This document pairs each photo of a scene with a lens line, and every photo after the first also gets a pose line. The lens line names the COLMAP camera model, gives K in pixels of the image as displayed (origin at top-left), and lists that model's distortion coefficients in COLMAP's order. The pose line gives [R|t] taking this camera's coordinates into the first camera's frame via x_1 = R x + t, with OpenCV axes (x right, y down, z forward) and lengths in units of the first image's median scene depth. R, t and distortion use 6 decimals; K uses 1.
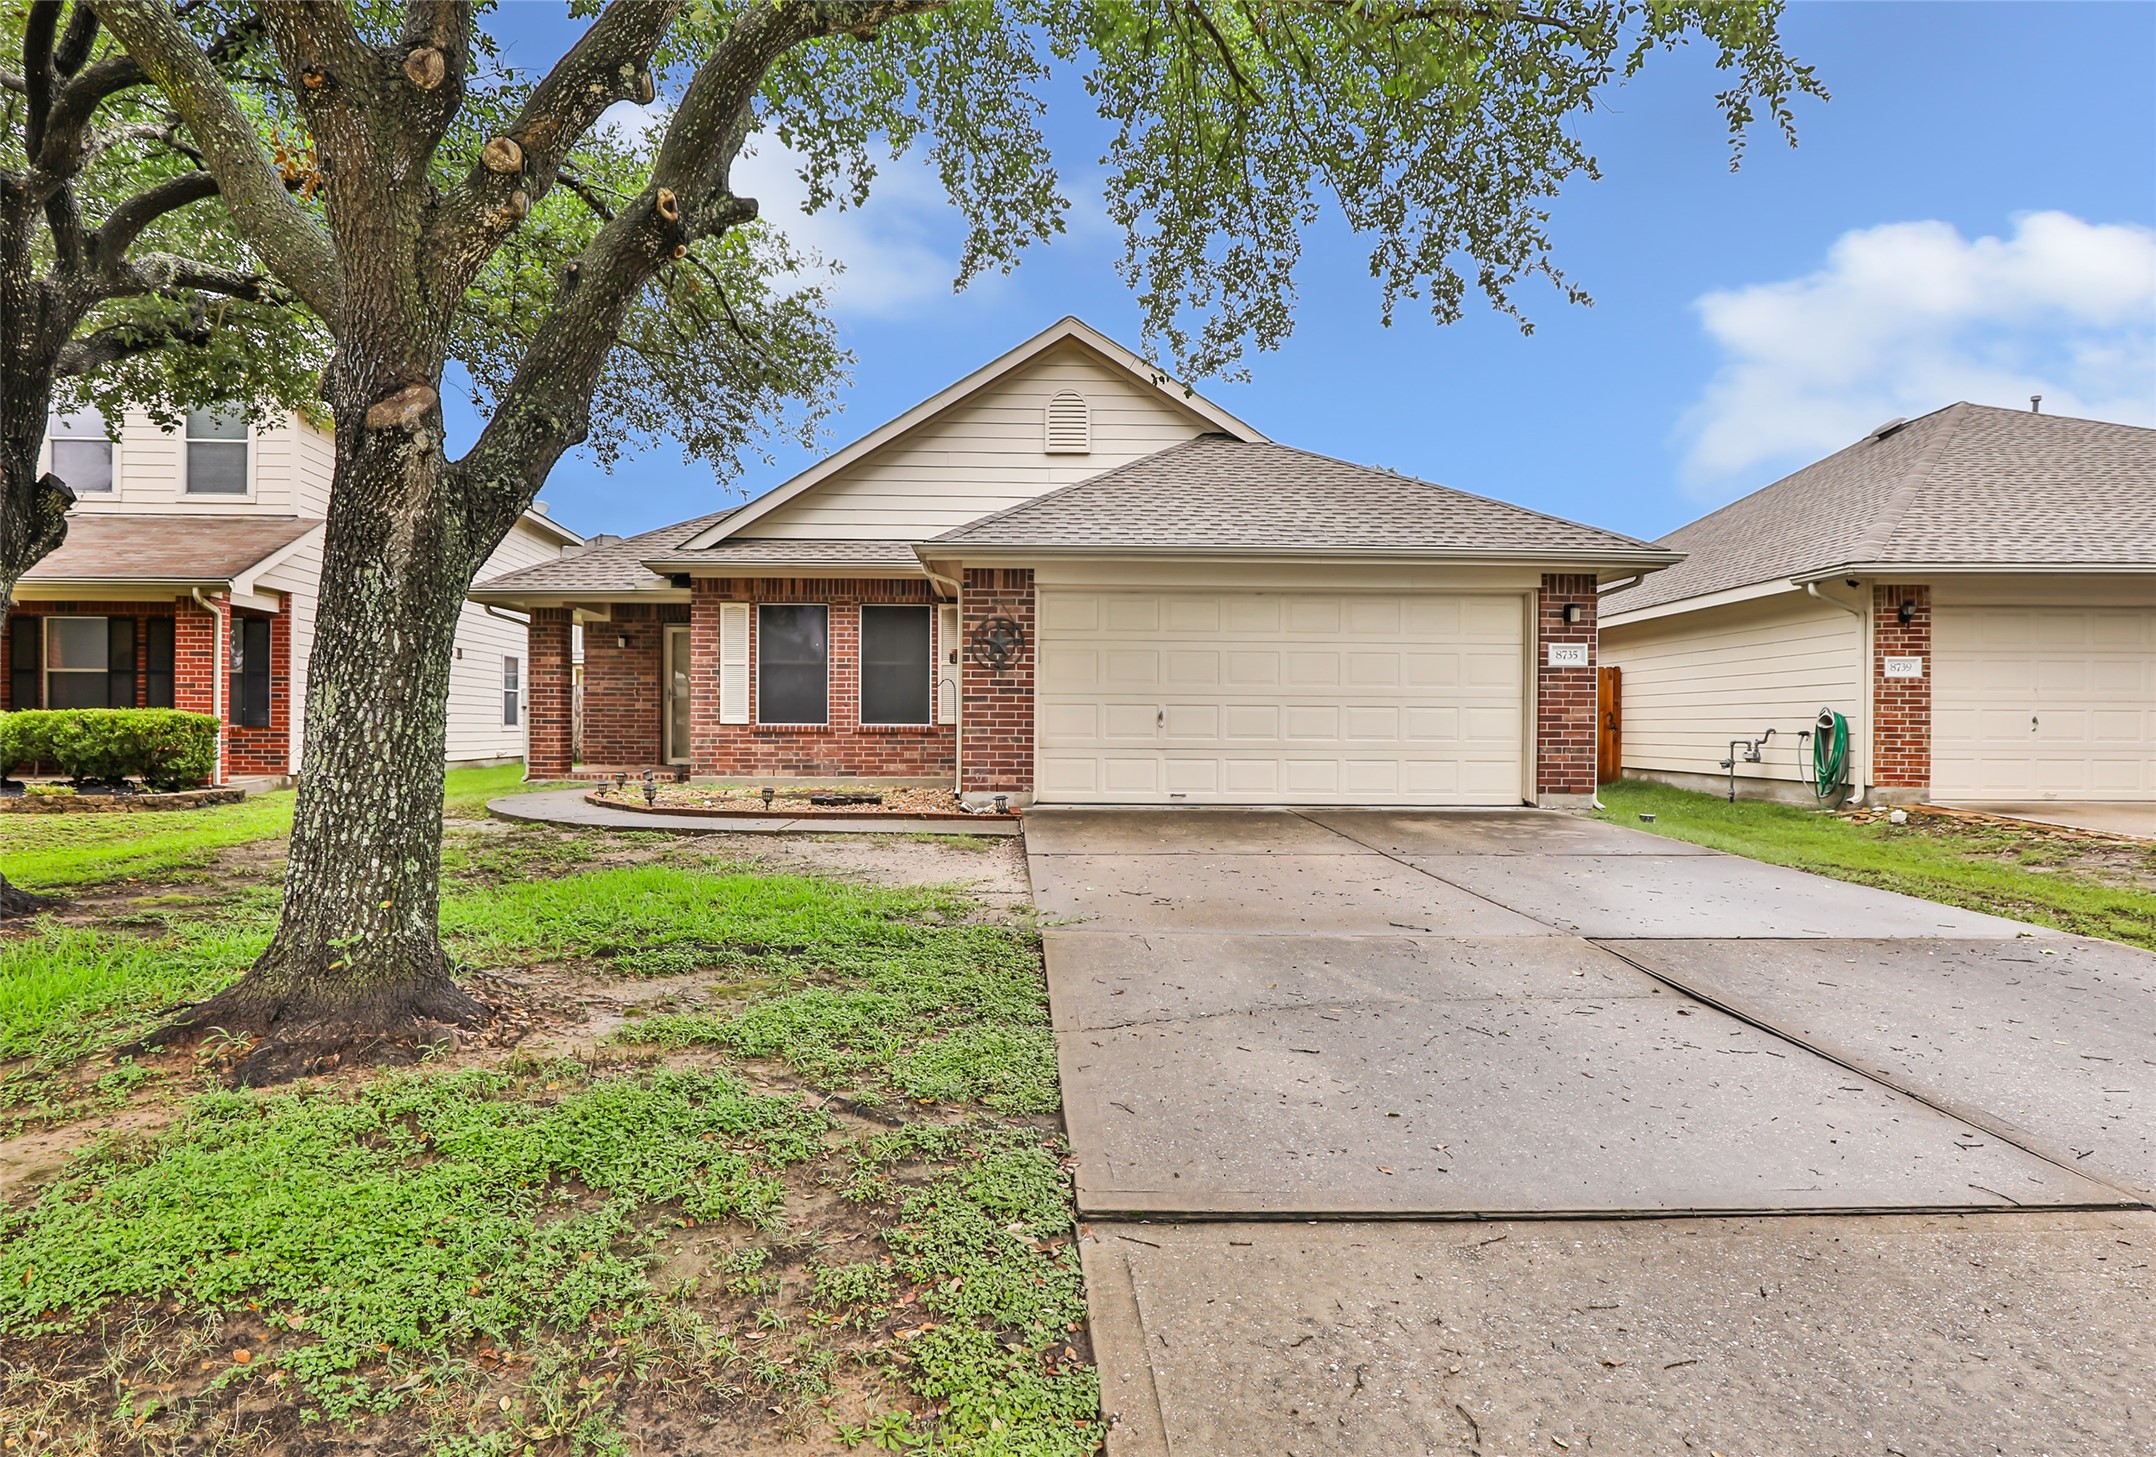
lens RADIAL K [[1144.0, 0, 1045.9], [0, 1144.0, 734.7], [0, 0, 1]] dist [-0.016323, 0.000945]
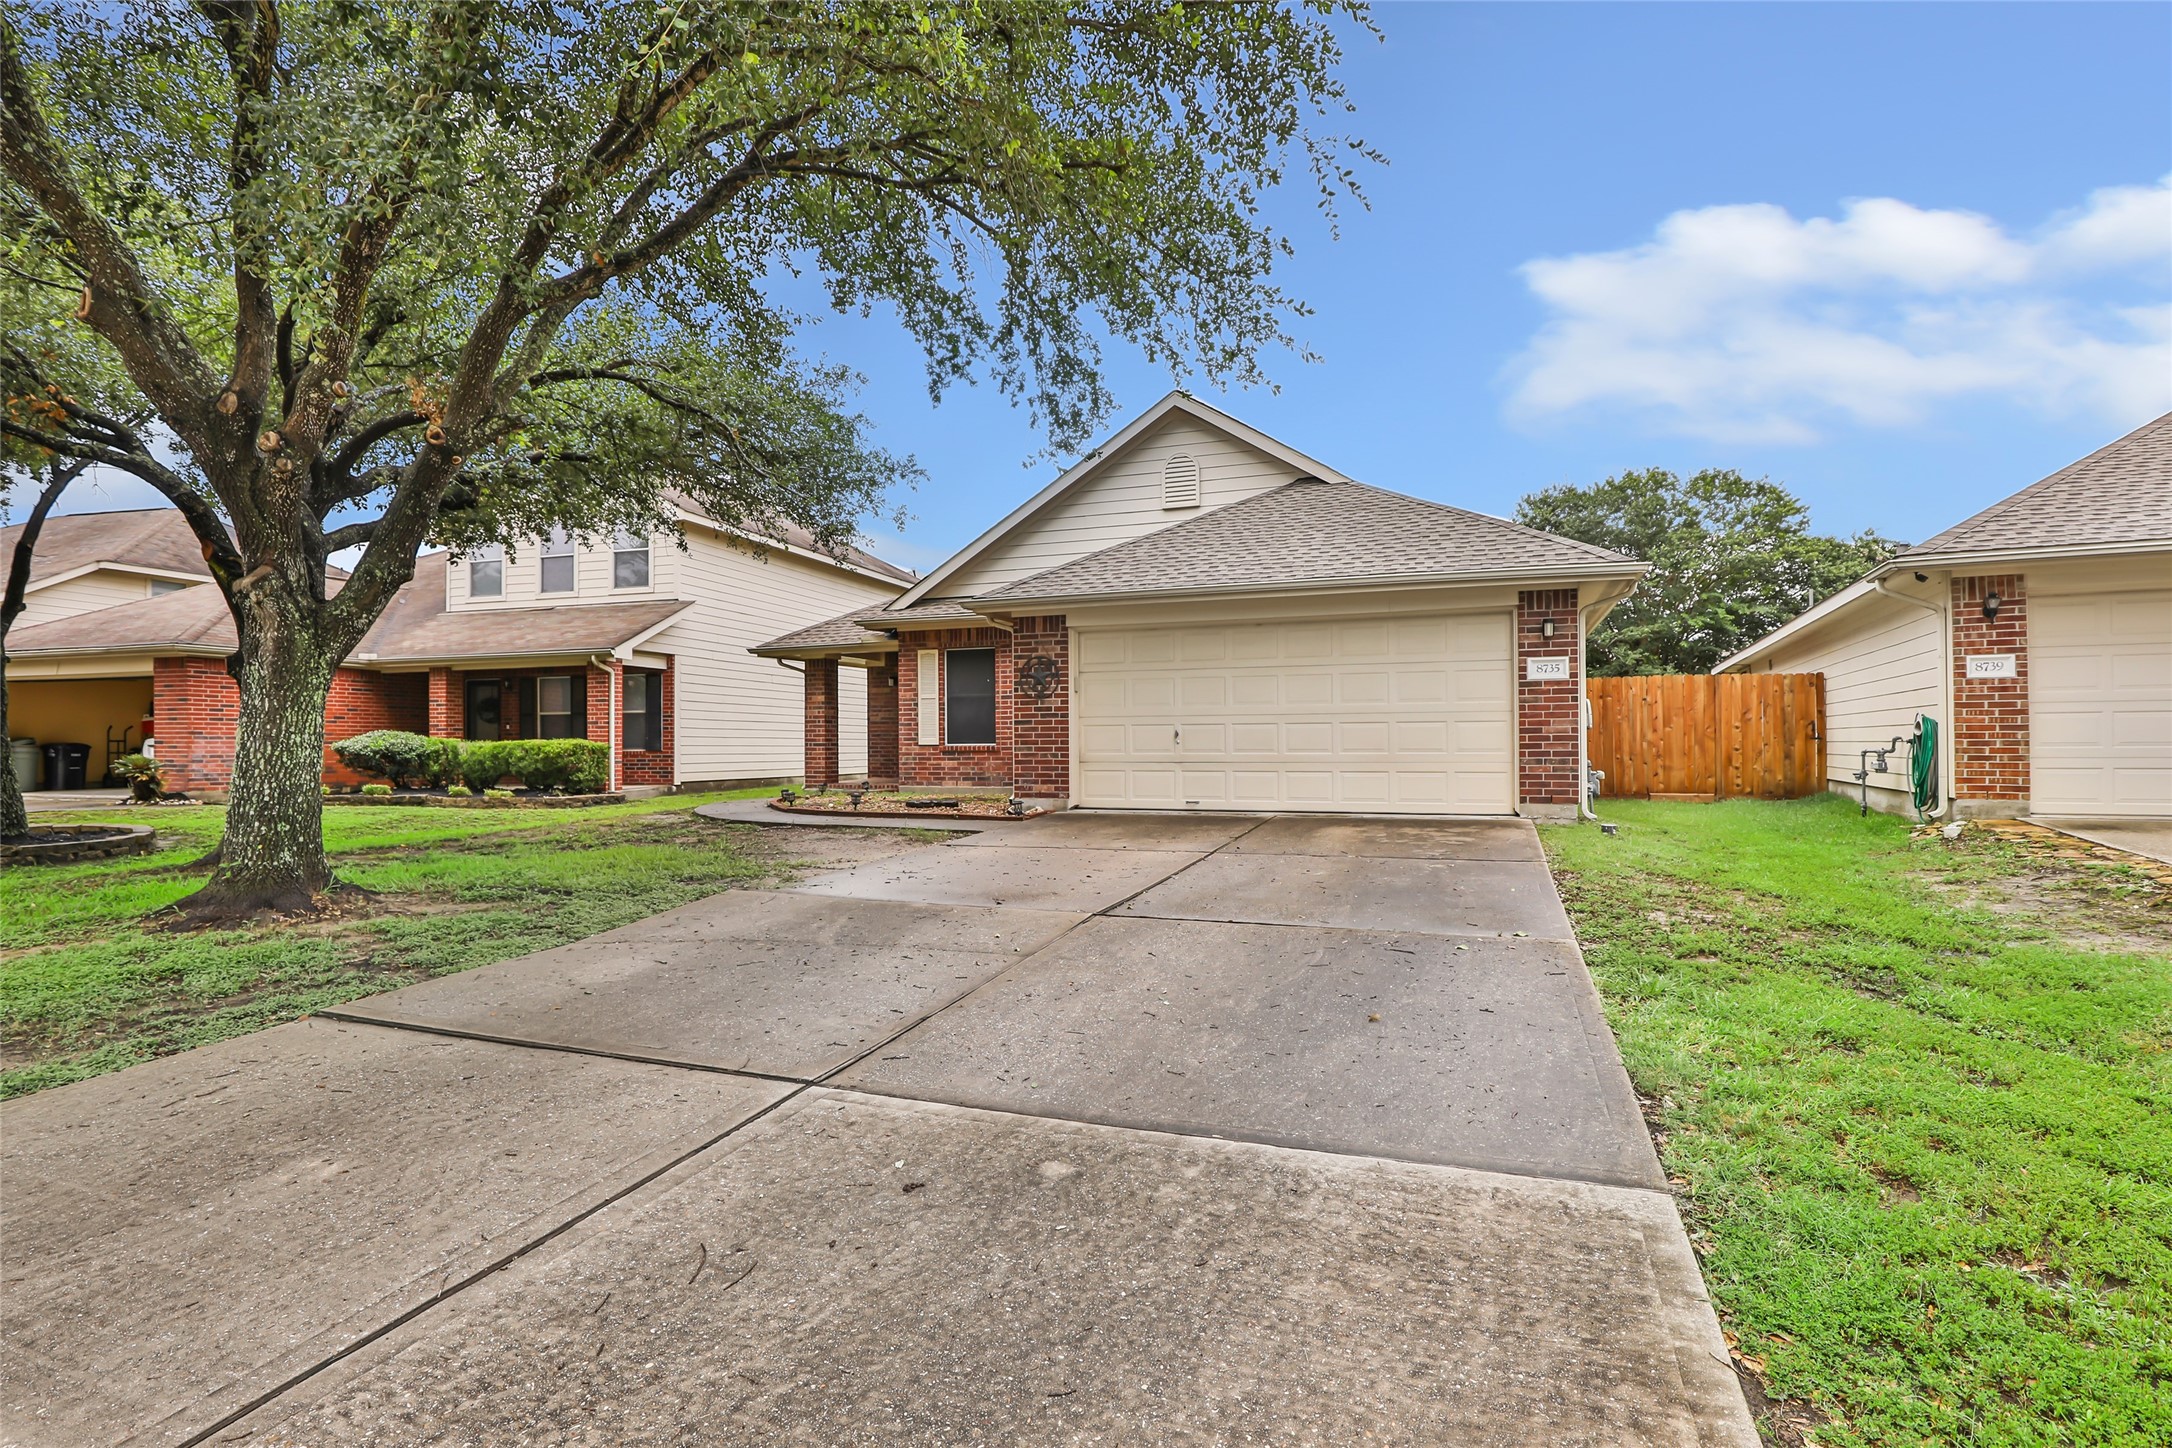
lens RADIAL K [[1064.0, 0, 1126.7], [0, 1064.0, 738.4], [0, 0, 1]] dist [-0.014960, 0.000086]
pose [[0.933792, -0.014133, -0.357536, 0.413396], [0.009387, 0.999843, -0.015006, 0.003659], [0.357692, 0.010657, 0.933779, -0.027899]]
